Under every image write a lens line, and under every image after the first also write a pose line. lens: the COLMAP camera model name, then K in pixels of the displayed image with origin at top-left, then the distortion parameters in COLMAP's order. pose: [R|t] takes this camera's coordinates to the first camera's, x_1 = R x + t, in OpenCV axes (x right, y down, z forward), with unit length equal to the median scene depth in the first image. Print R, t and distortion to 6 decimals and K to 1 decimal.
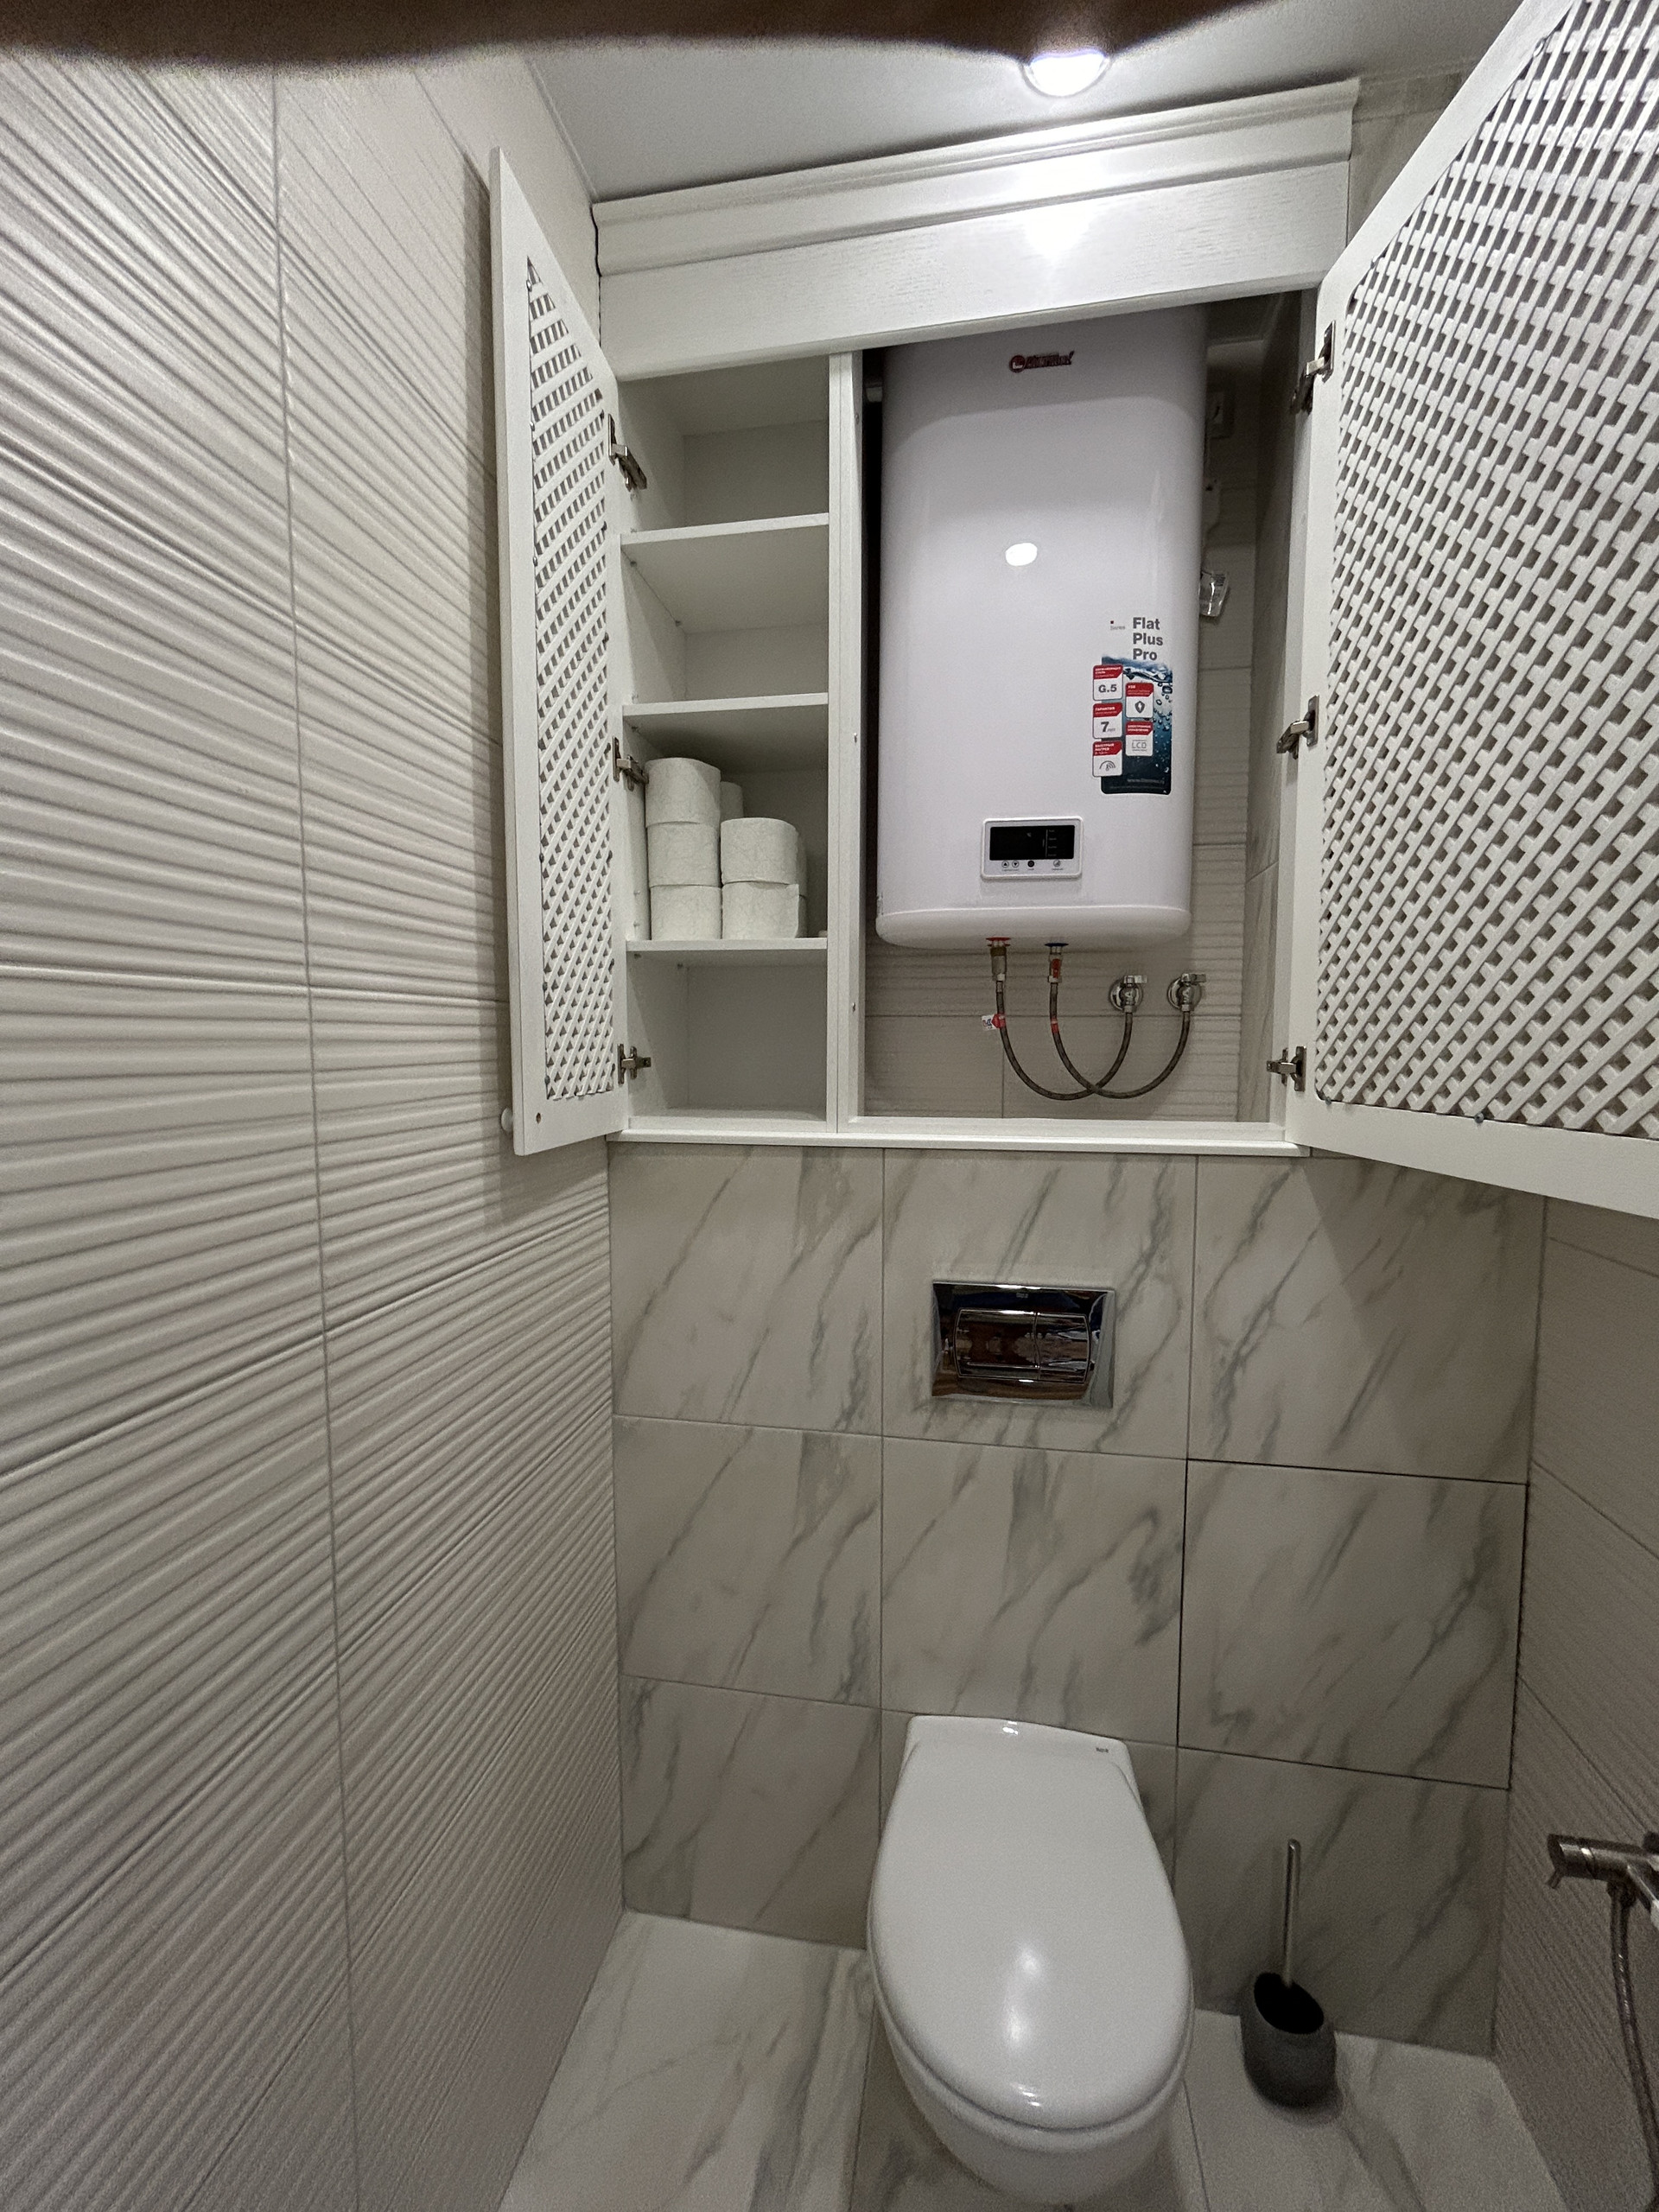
lens RADIAL K [[890.2, 0, 830.5], [0, 890.2, 1103.3], [0, 0, 1]] dist [-0.002311, 0.001499]
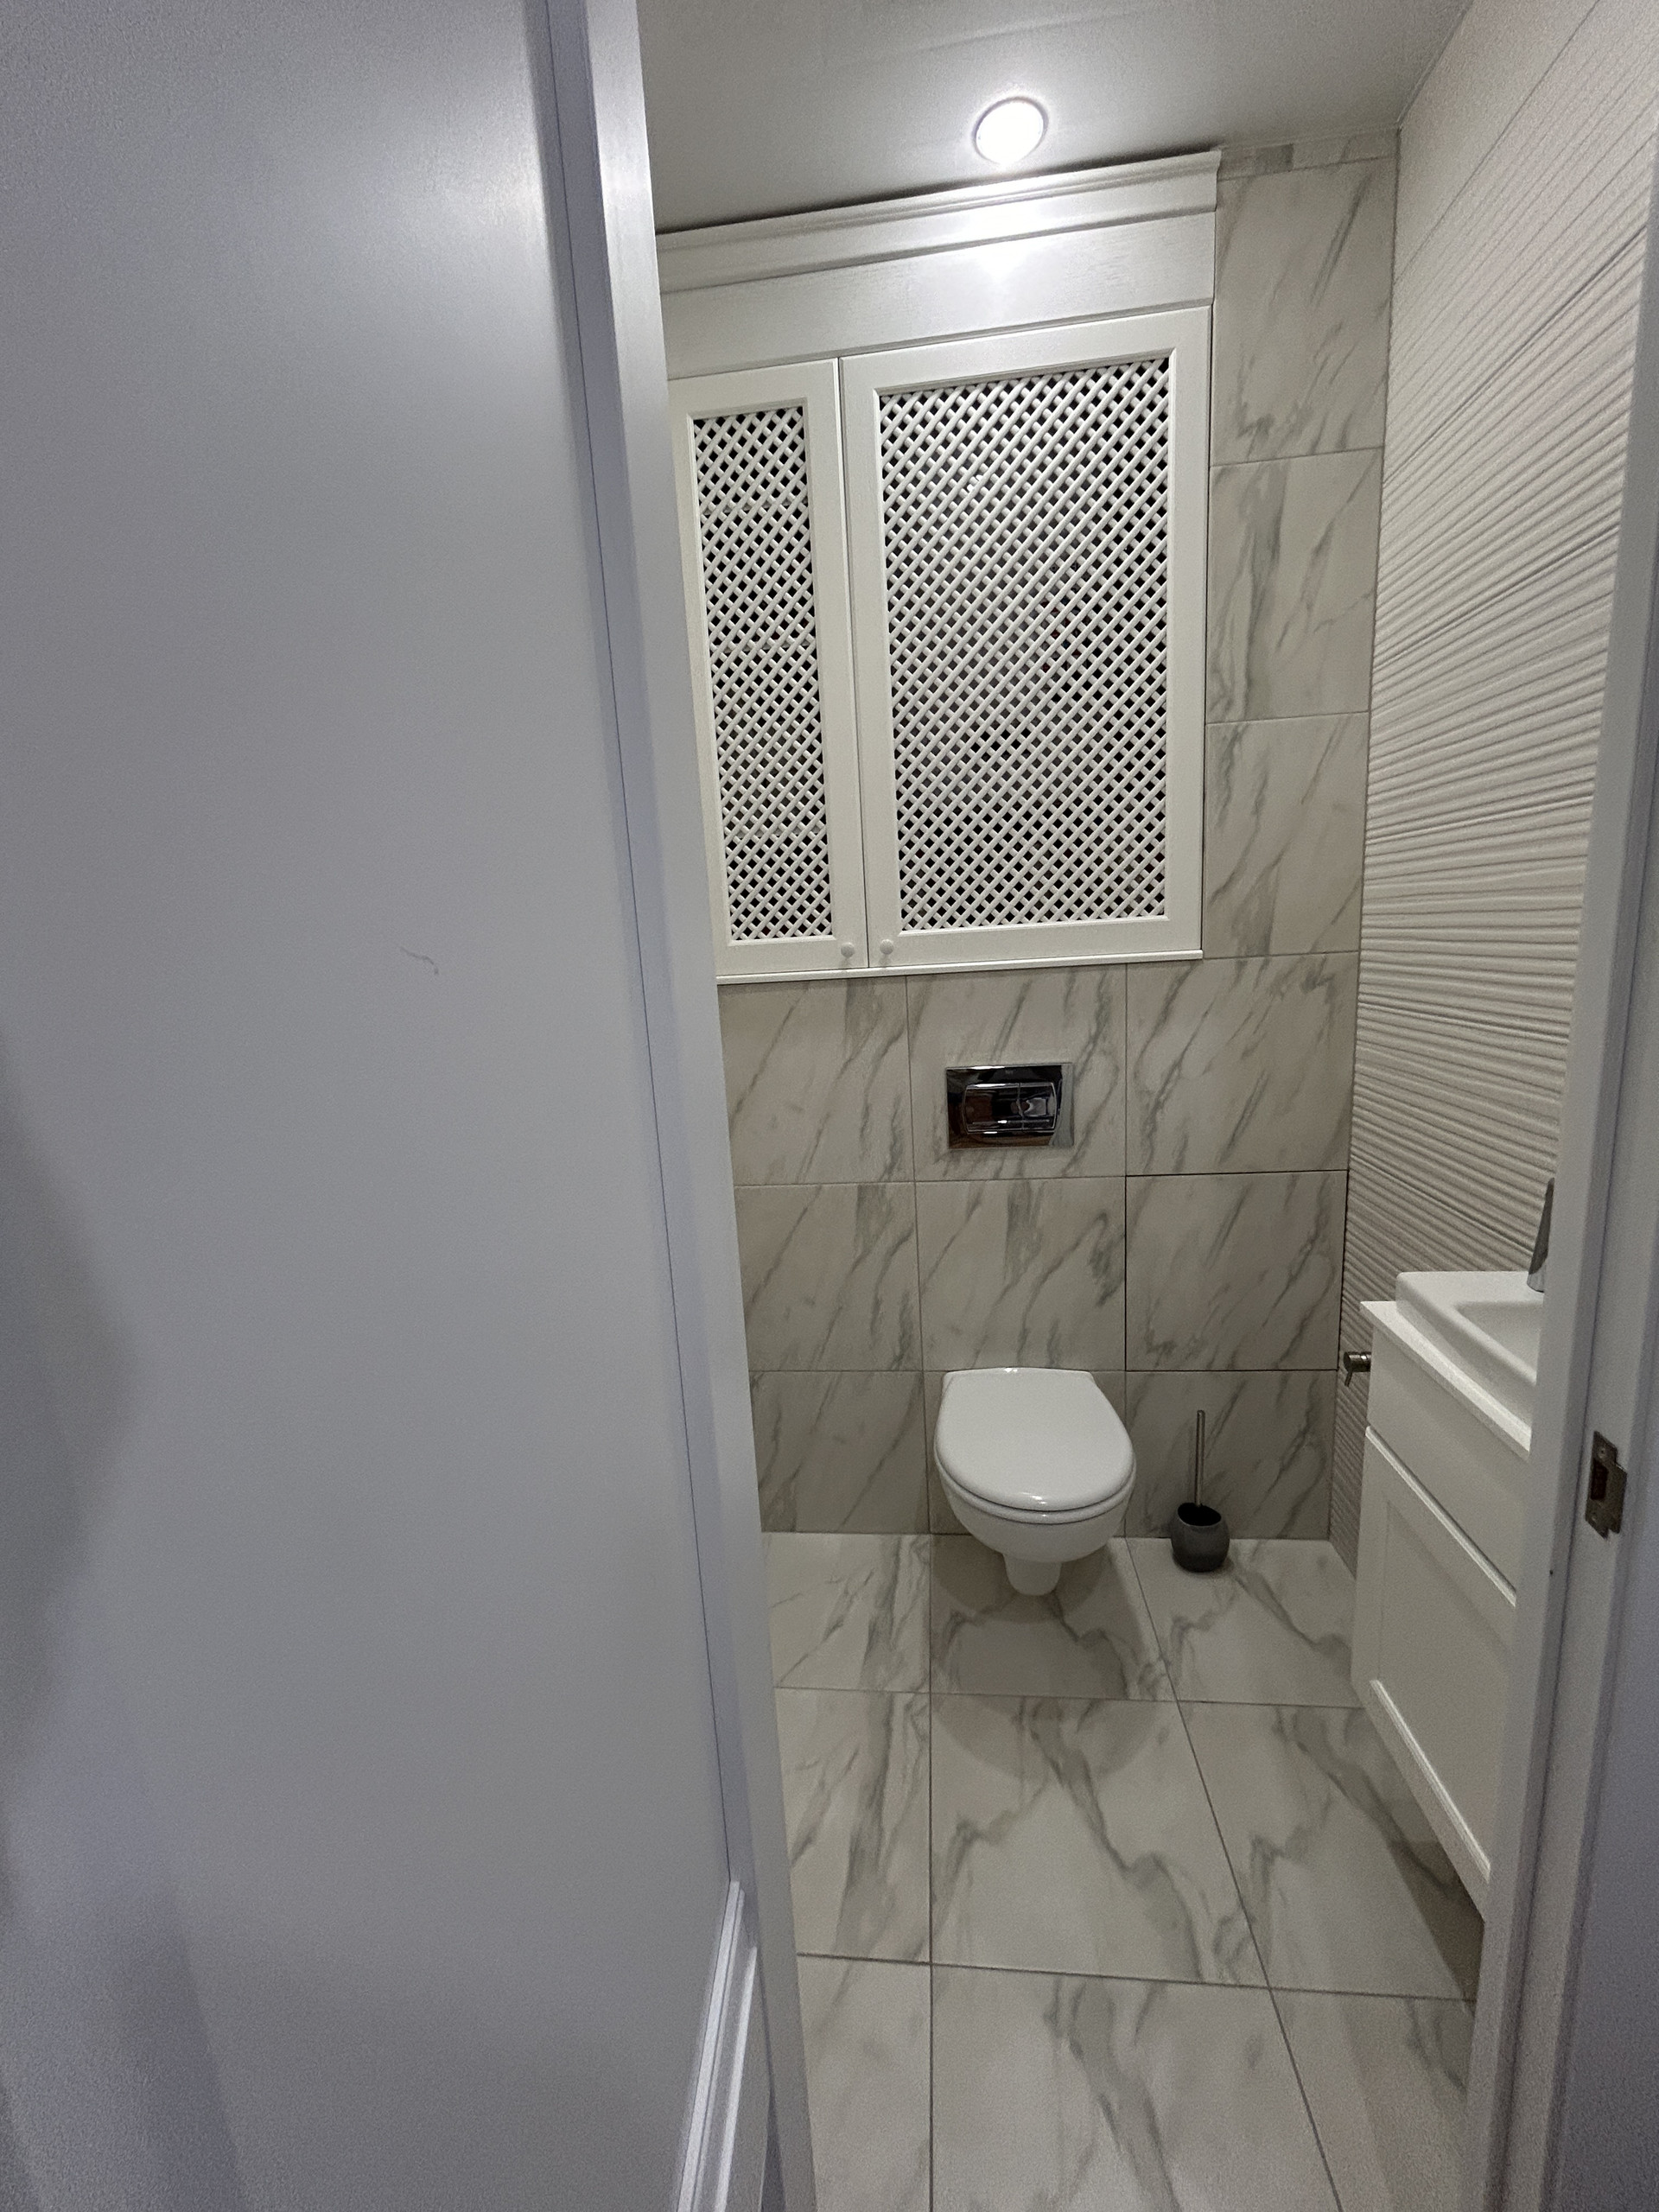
lens RADIAL K [[890.2, 0, 828.5], [0, 890.2, 1105.8], [0, 0, 1]] dist [-0.002311, 0.001499]
pose [[0.996204, -0.069168, 0.052846, -0.149524], [0.063256, 0.992314, 0.106361, 0.098509], [-0.059797, -0.102614, 0.992922, -0.396717]]
